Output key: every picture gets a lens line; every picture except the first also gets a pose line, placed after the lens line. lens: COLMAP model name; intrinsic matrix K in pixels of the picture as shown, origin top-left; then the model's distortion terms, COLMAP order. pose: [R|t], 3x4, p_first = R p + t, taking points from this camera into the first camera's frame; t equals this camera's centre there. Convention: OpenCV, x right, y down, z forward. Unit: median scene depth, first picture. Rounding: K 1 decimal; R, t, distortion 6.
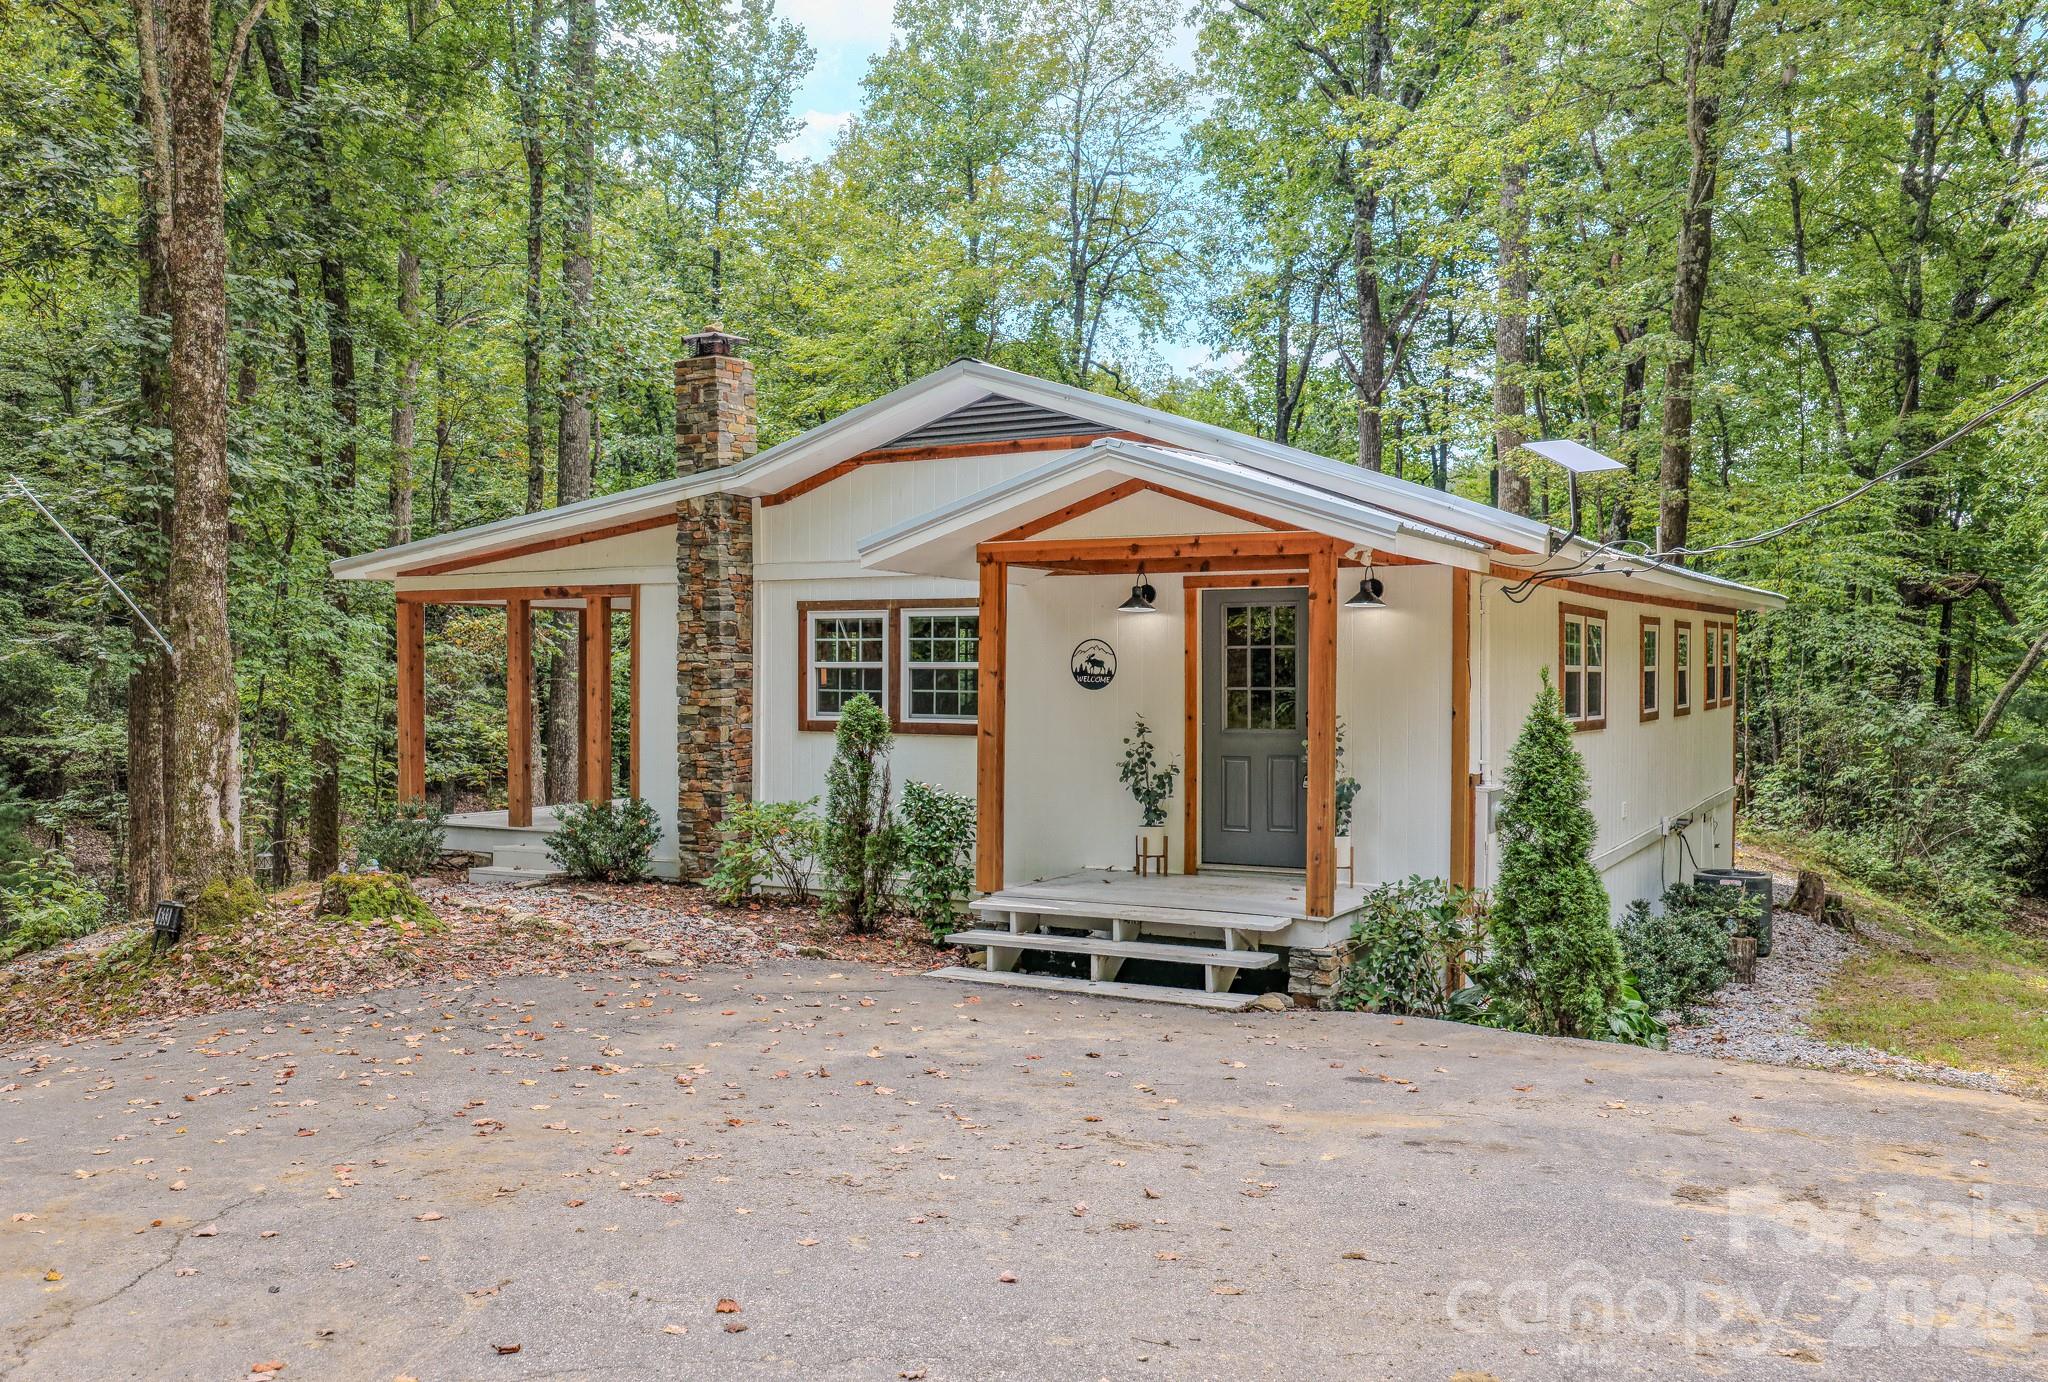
lens RADIAL K [[1682.5, 0, 1024.0], [0, 1682.5, 691.0], [0, 0, 1]] dist [-0.004932, -0.002124]
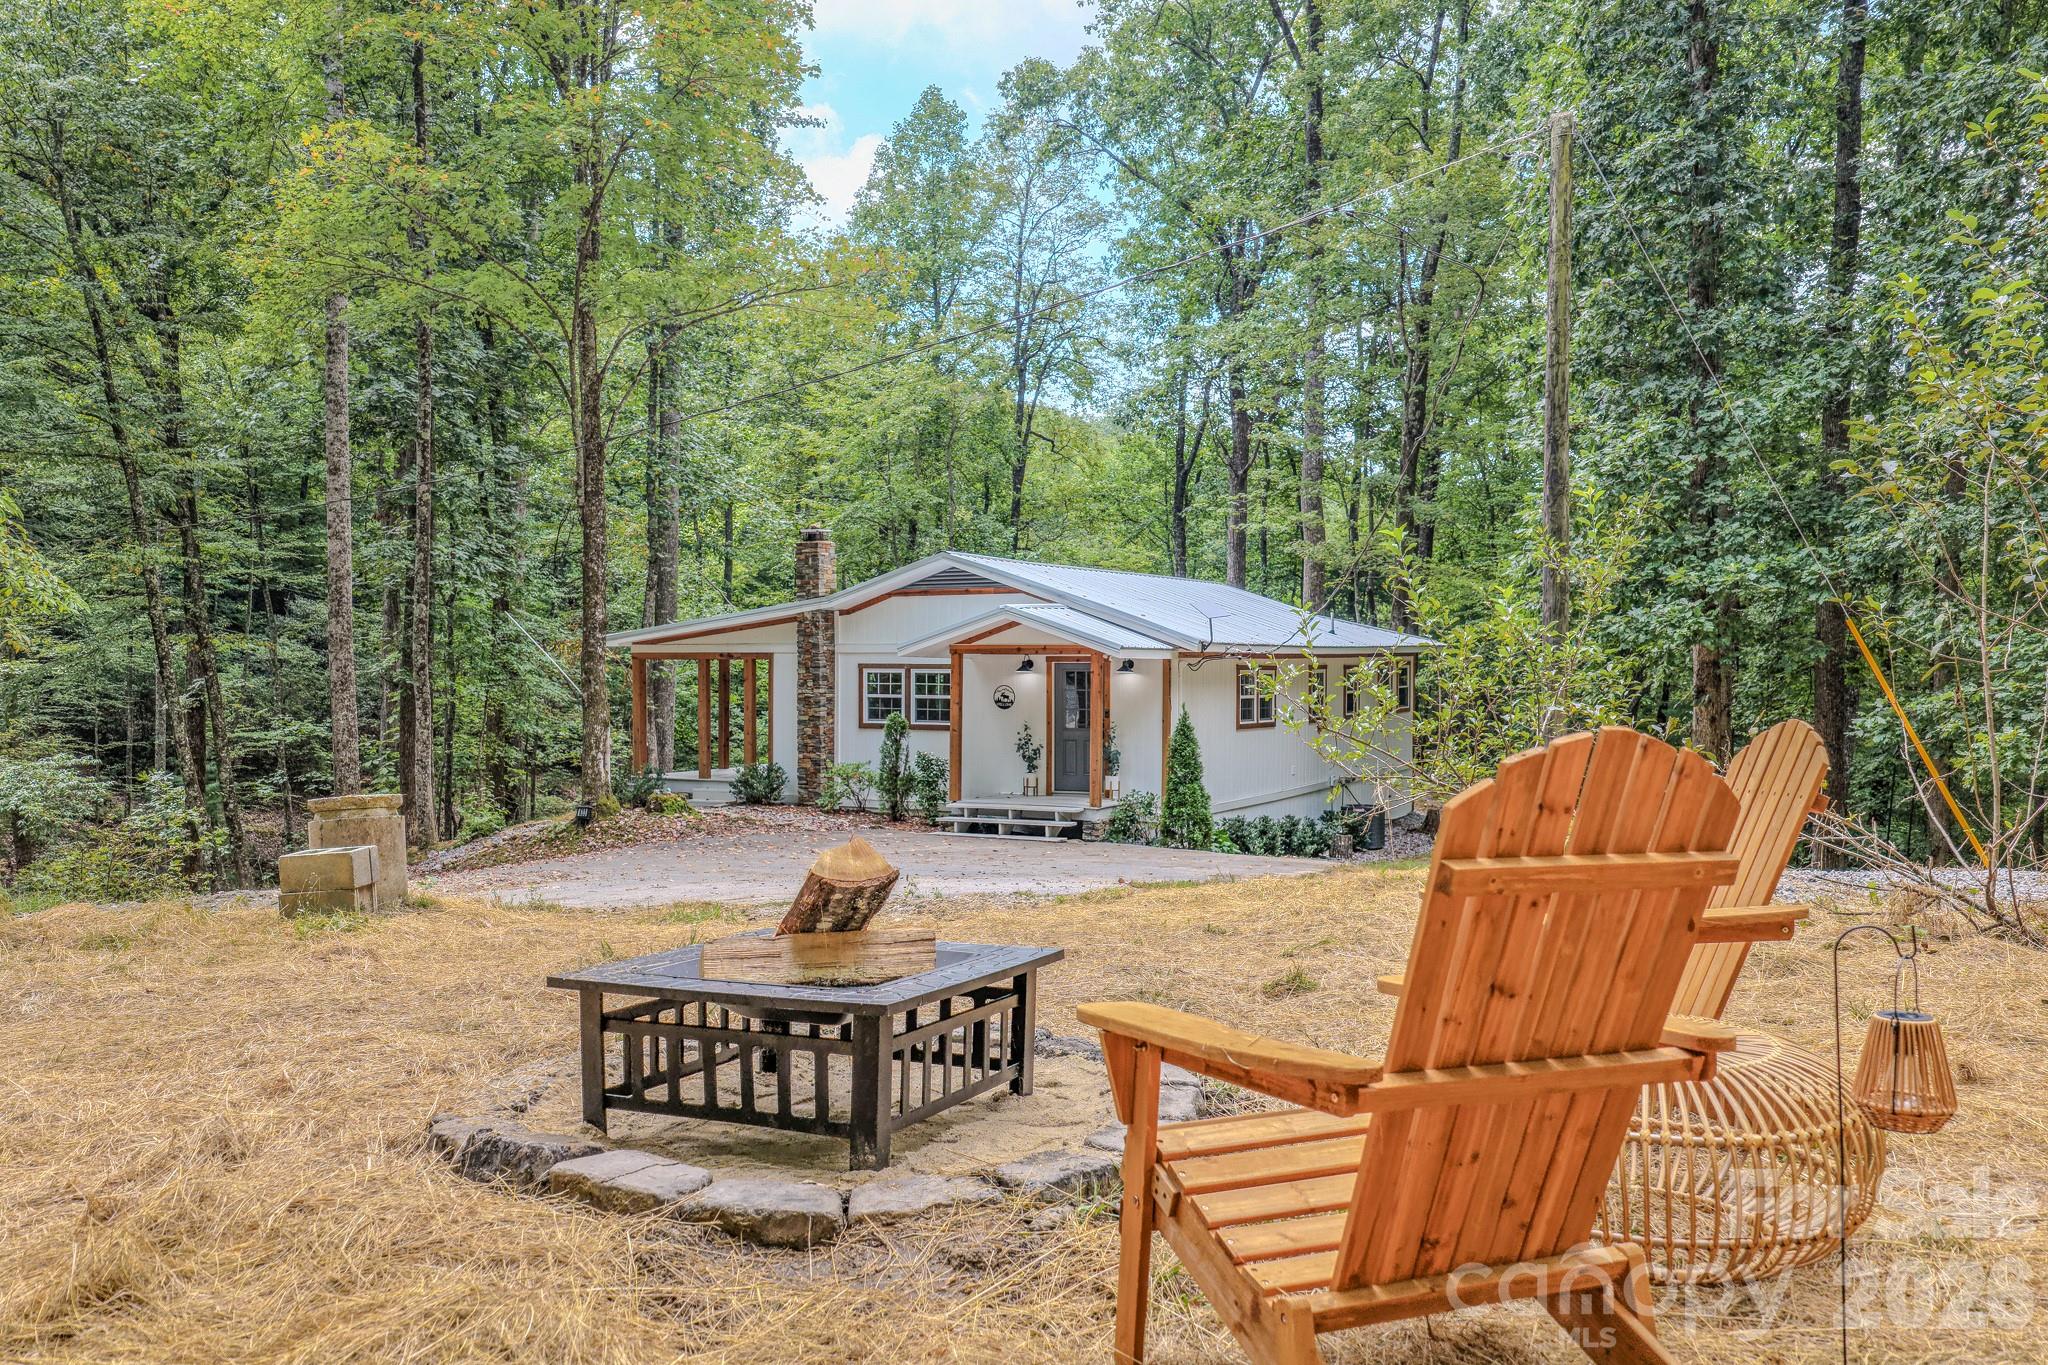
lens RADIAL K [[1732.4, 0, 1192.0], [0, 1732.4, 685.8], [0, 0, 1]] dist [-0.073081, 0.000548]
pose [[0.992594, 0.002361, 0.121456, 0.010766], [-0.002705, 0.999993, 0.002669, -0.034808], [-0.121449, -0.002977, 0.992593, -1.135954]]
